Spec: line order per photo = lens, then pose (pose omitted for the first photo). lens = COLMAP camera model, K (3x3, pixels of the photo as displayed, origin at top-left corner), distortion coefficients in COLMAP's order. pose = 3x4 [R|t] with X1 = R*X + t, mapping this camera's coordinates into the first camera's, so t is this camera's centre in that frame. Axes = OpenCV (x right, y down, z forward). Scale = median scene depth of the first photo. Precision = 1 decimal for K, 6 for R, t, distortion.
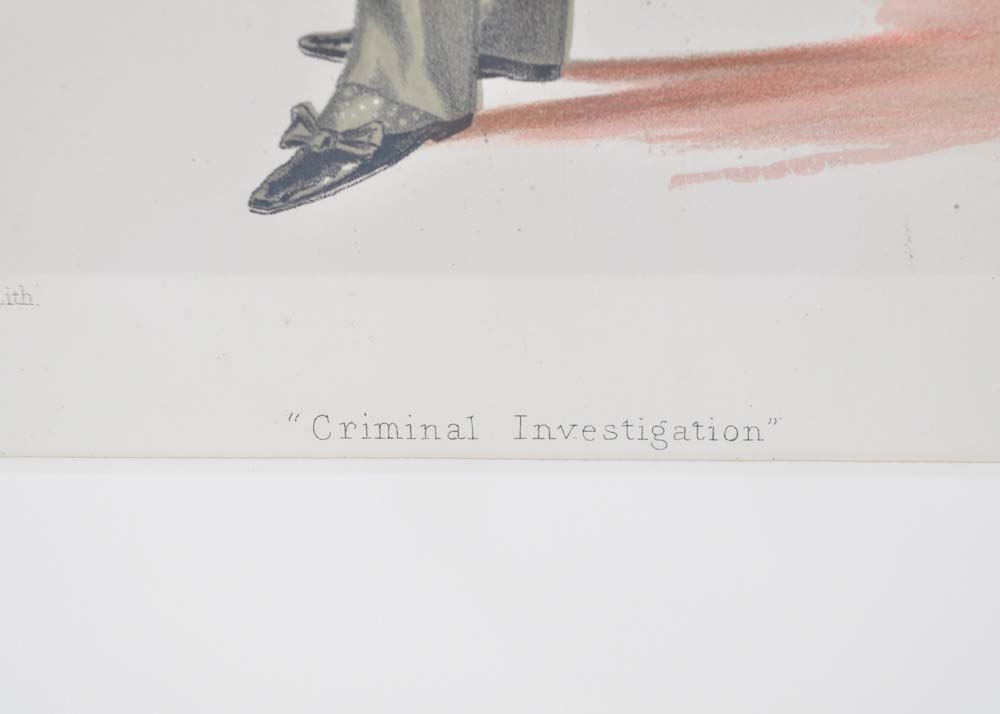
lens RADIAL K [[2666.1, 0, 499.1], [0, 2666.1, 357.5], [0, 0, 1]] dist [0.065089, 0.000000]
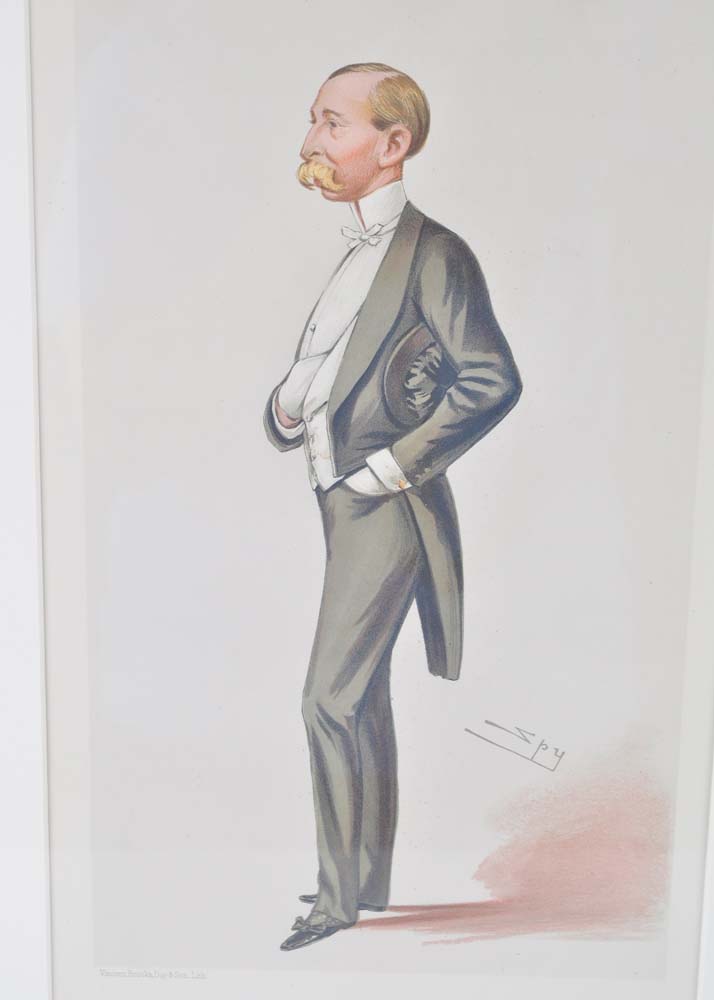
lens RADIAL K [[2162.0, 0, 358.0], [0, 2162.0, 499.9], [0, 0, 1]] dist [0.069160, 0.000000]
pose [[0.999748, 0.021335, -0.006989, -0.001030], [-0.021650, 0.998584, -0.048589, -0.445062], [0.005943, 0.048728, 0.998794, -1.452830]]
